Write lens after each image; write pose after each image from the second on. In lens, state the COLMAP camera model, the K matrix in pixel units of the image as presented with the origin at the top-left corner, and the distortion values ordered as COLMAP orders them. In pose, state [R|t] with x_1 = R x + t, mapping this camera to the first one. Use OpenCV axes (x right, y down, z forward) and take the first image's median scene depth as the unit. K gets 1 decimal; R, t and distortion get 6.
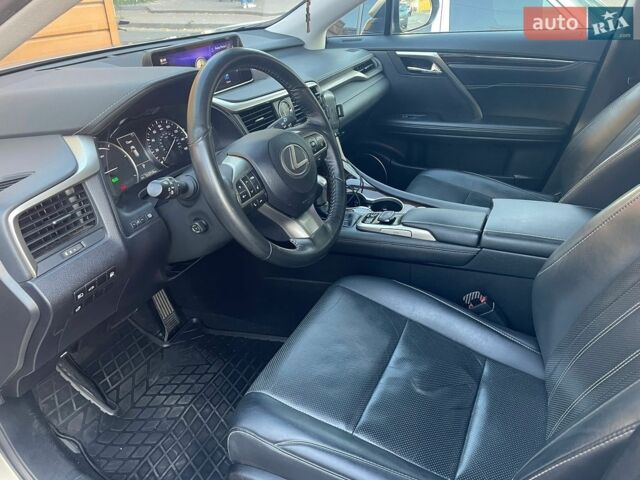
lens RADIAL K [[480.9, 0, 319.9], [0, 480.9, 234.1], [0, 0, 1]] dist [0.069235, -0.081350]
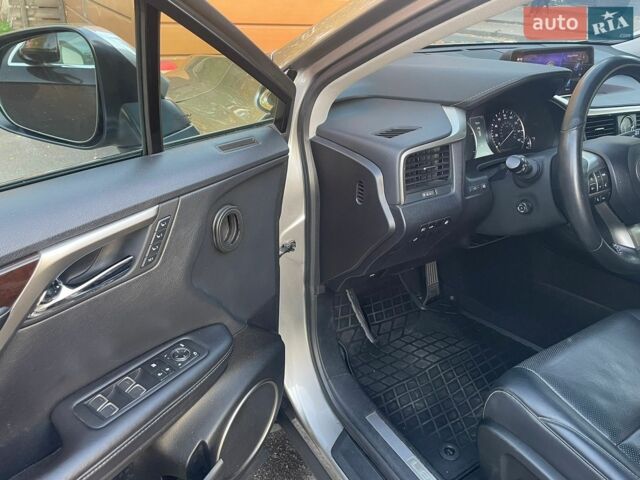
lens RADIAL K [[480.9, 0, 318.9], [0, 480.9, 231.7], [0, 0, 1]] dist [0.069235, -0.081350]
pose [[0.843076, 0.307374, -0.441298, -0.106577], [-0.314293, 0.947460, 0.059487, 0.091681], [0.436397, 0.088545, 0.895387, -0.151776]]
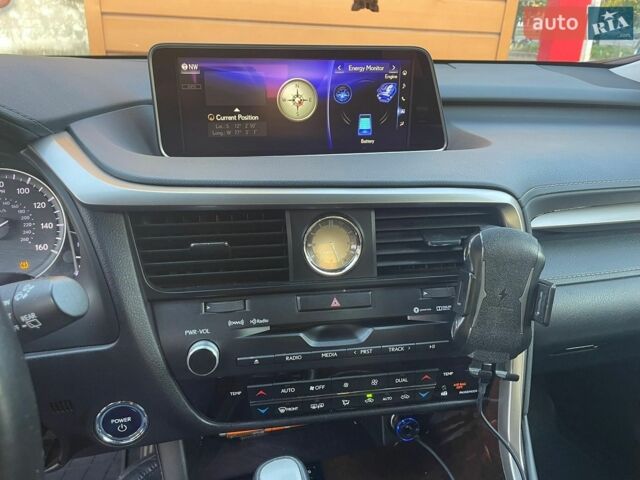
lens RADIAL K [[480.9, 0, 316.3], [0, 480.9, 239.6], [0, 0, 1]] dist [0.069235, -0.081350]
pose [[0.634149, 0.353916, -0.687458, 0.175384], [-0.407714, 0.908502, 0.091616, -0.314505], [0.656981, 0.222189, 0.720422, 0.816491]]
